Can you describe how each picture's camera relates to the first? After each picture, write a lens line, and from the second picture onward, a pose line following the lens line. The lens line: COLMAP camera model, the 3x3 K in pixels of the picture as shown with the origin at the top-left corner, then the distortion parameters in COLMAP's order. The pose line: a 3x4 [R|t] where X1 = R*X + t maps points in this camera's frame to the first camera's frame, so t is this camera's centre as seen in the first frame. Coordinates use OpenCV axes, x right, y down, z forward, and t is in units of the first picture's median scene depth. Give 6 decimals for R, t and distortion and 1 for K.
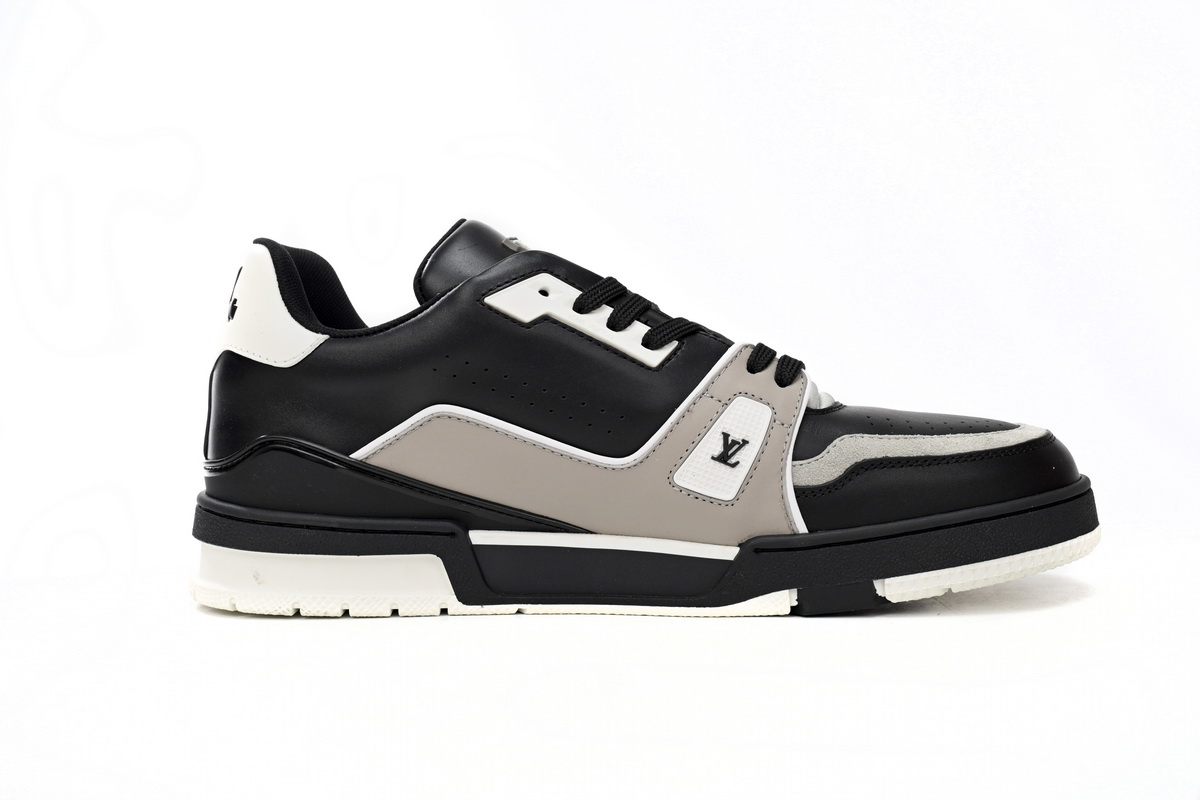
lens RADIAL K [[1451.4, 0, 602.0], [0, 1451.4, 397.5], [0, 0, 1]] dist [0.078262, 0.000000]
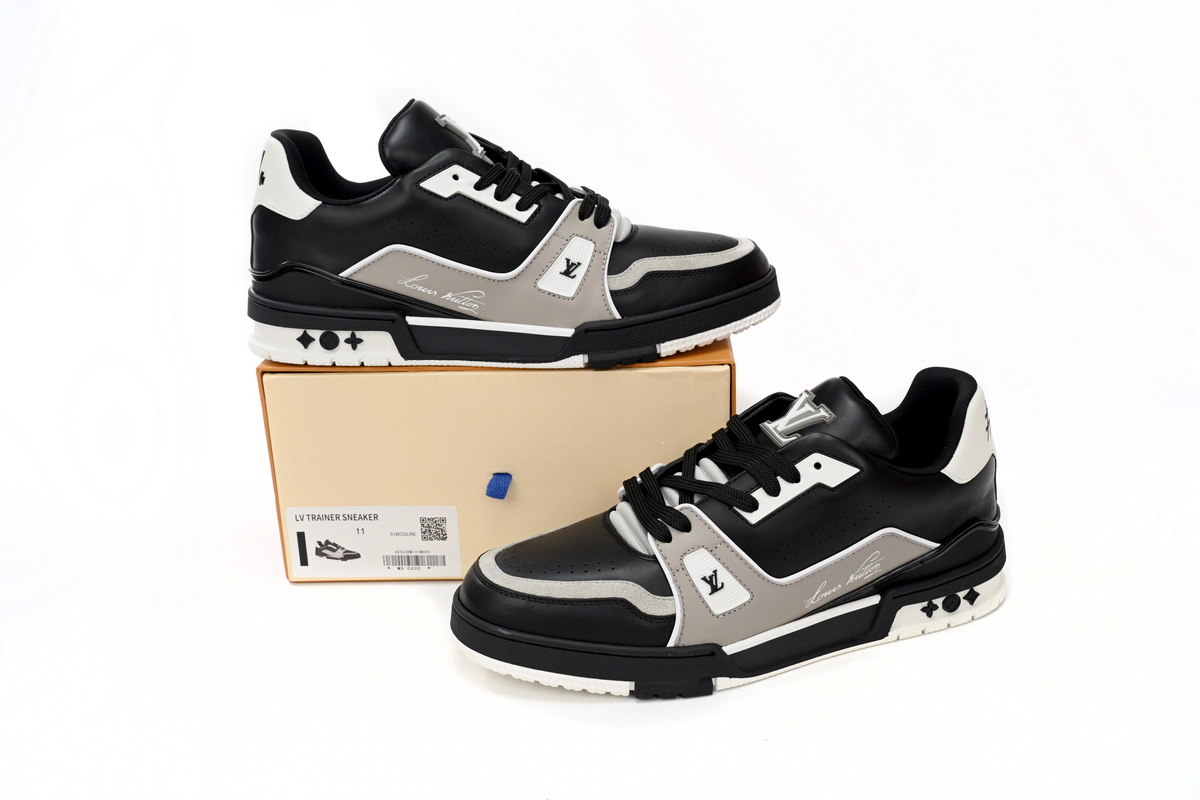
lens RADIAL K [[1212.7, 0, 608.6], [0, 1212.7, 396.9], [0, 0, 1]] dist [-0.008894, 0.000000]
pose [[0.996401, -0.020799, 0.082173, 0.014073], [0.007373, 0.987019, 0.160433, -0.041948], [-0.084443, -0.159250, 0.983620, -0.403960]]
